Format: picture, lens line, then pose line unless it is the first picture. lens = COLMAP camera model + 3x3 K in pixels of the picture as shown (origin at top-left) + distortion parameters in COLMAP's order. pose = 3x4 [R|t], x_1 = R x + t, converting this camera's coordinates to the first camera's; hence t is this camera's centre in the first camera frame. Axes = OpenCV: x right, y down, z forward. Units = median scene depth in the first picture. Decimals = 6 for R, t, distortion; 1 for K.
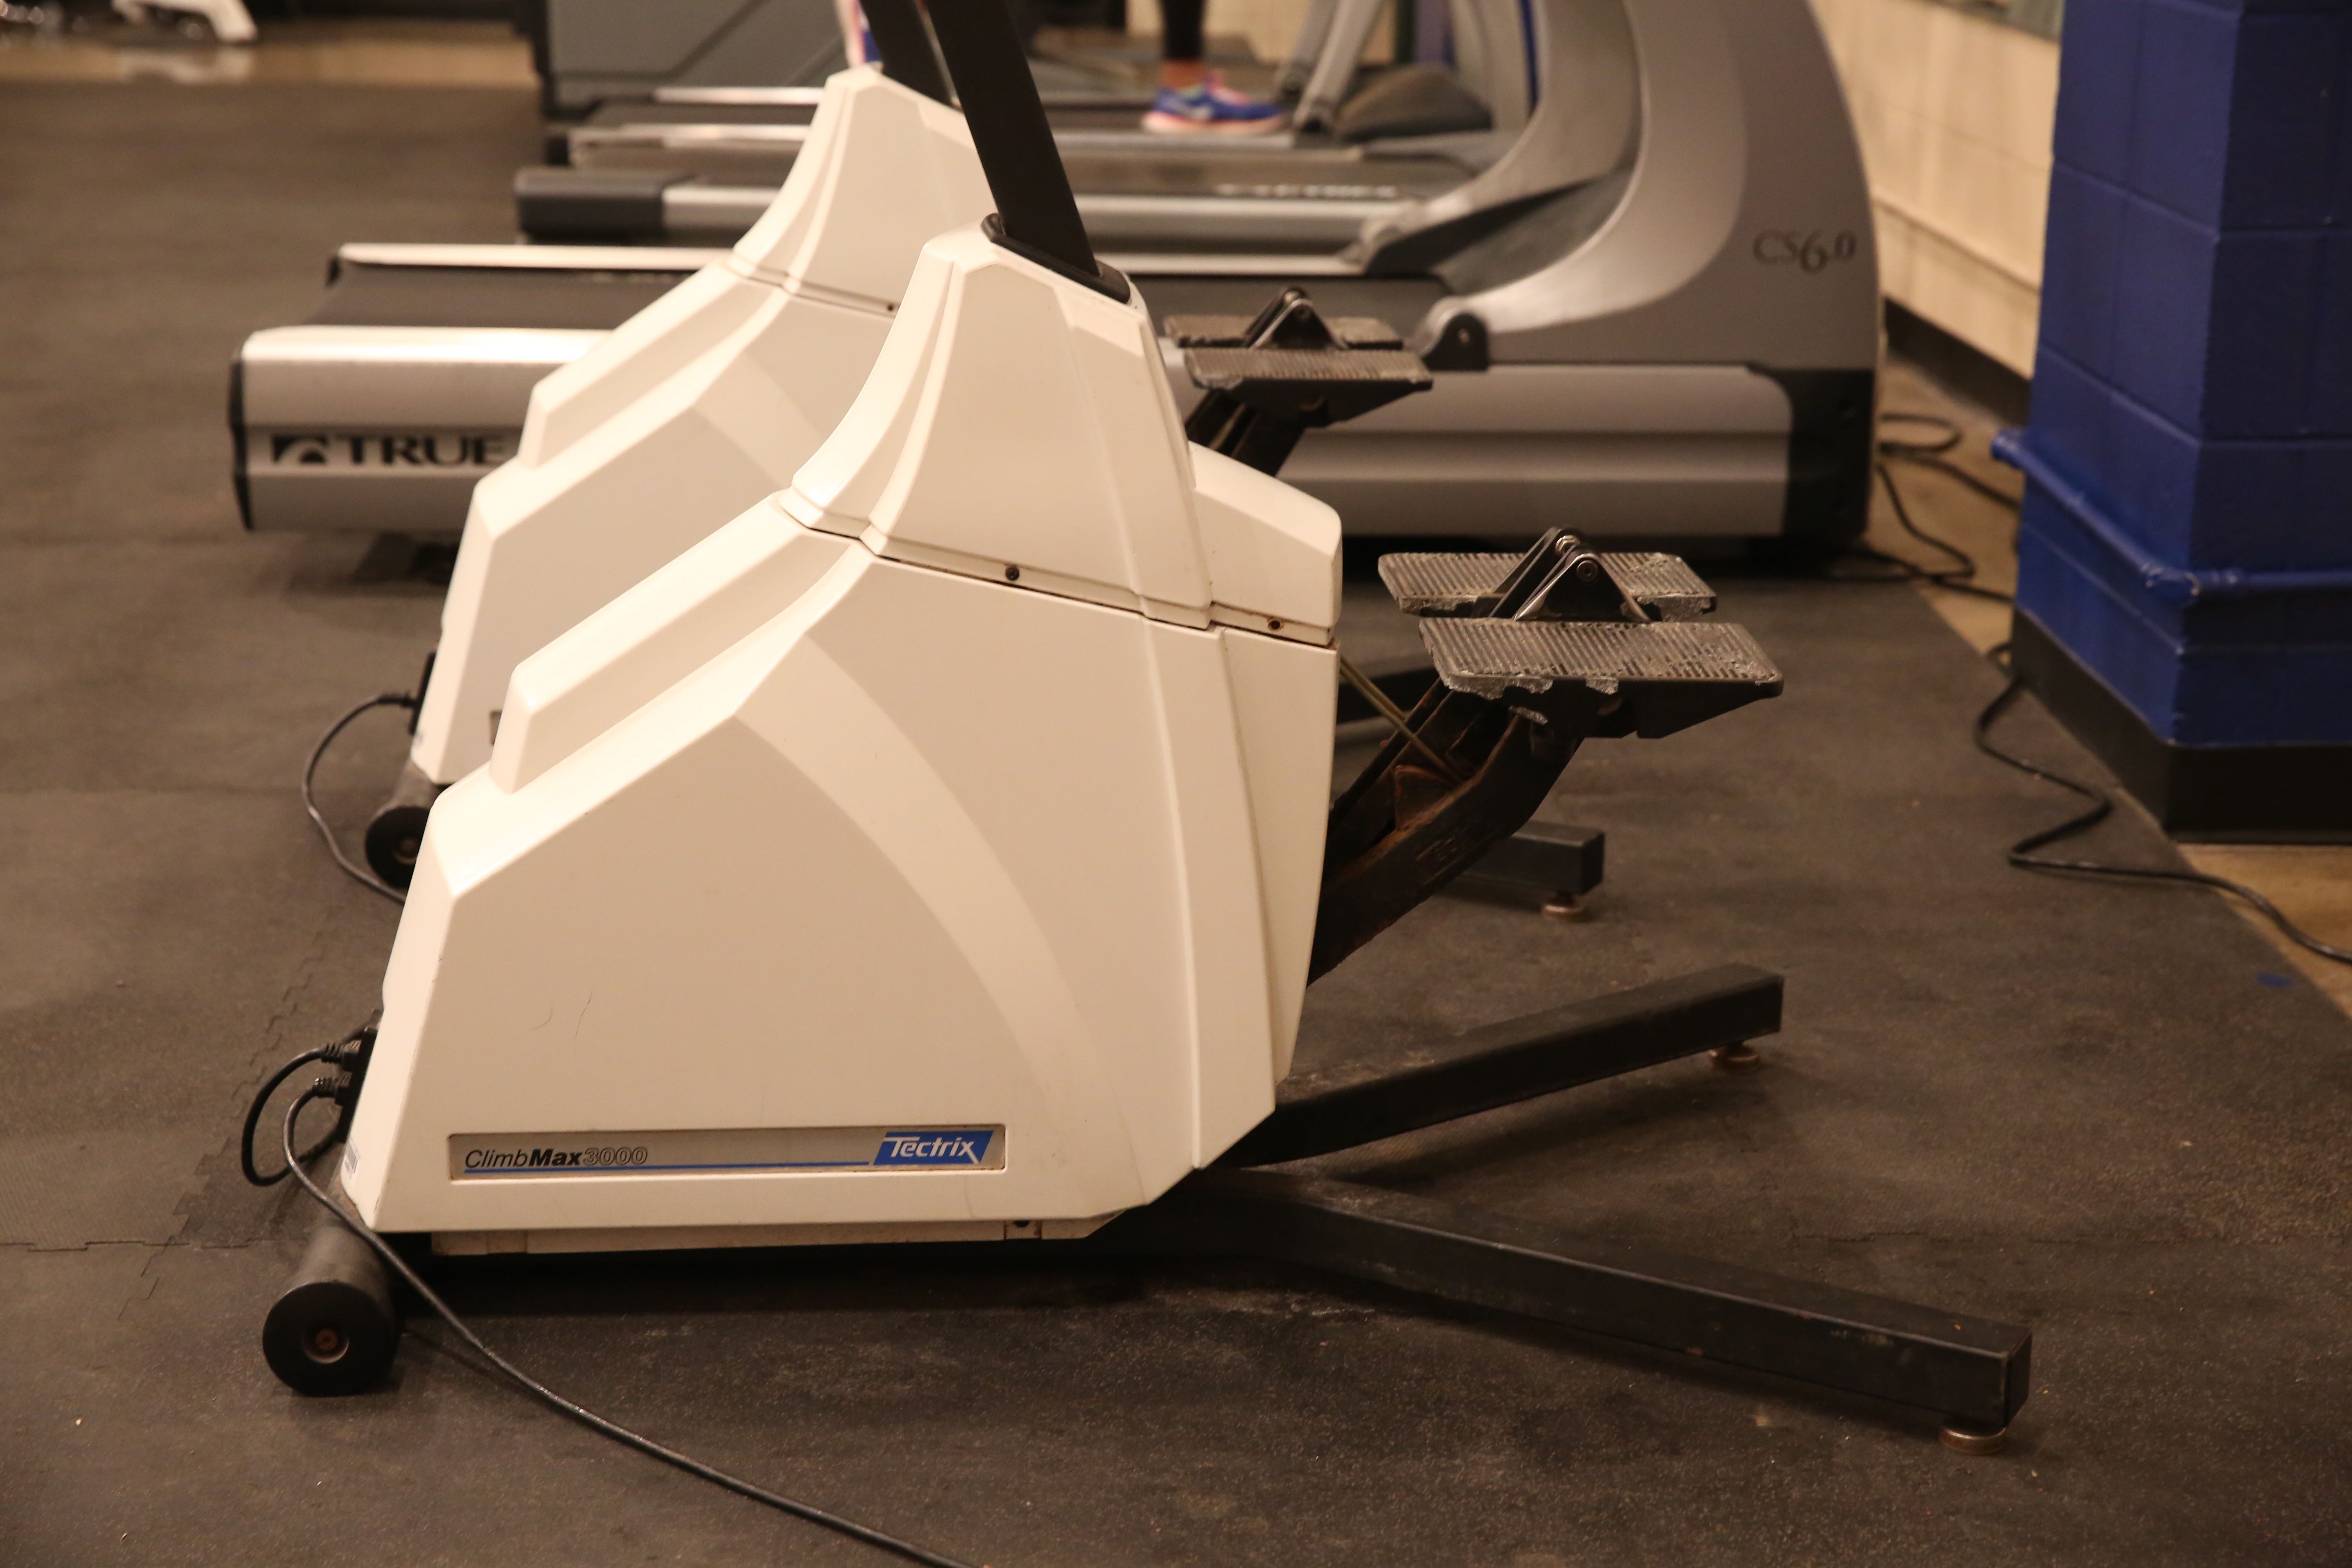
lens RADIAL K [[4141.7, 0, 1176.6], [0, 4141.7, 780.0], [0, 0, 1]] dist [-0.396225, 0.000000]
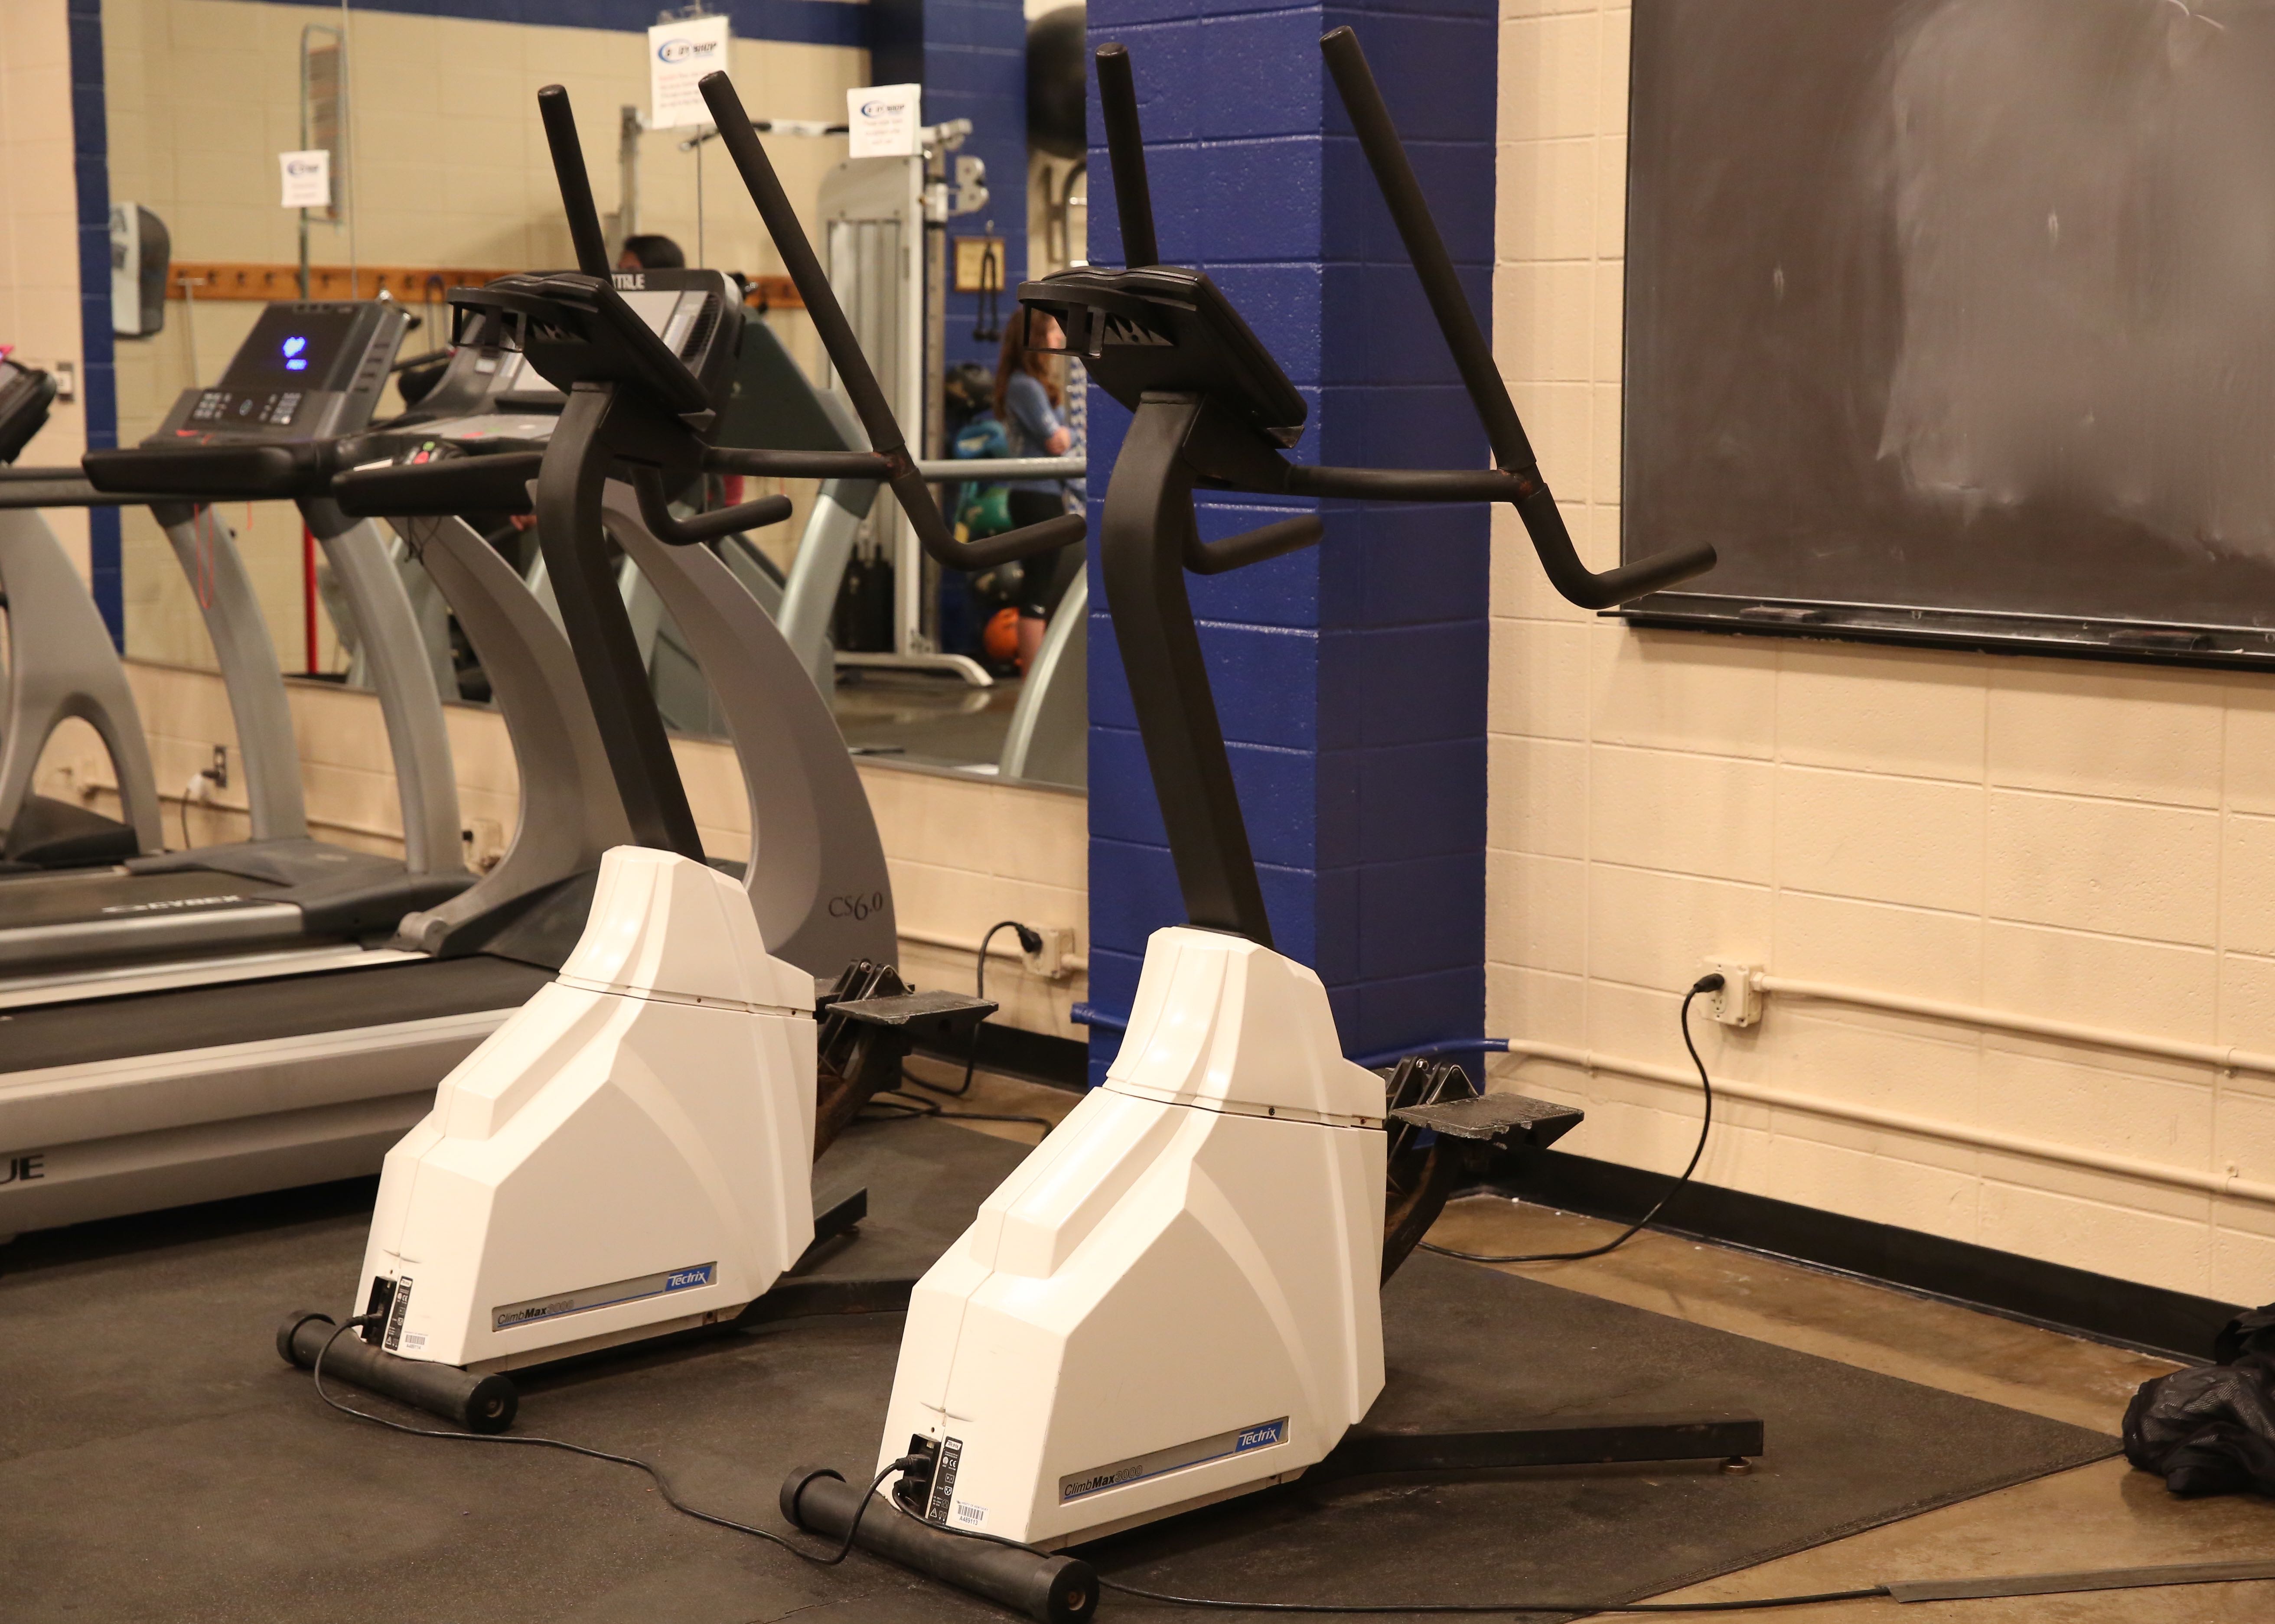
lens RADIAL K [[3676.6, 0, 1137.6], [0, 3676.6, 810.7], [0, 0, 1]] dist [-0.019589, 0.000000]
pose [[0.826910, -0.094803, 0.554285, -0.962550], [0.175495, 0.979963, -0.094202, -0.036183], [-0.534248, 0.175171, 0.826979, -0.341491]]
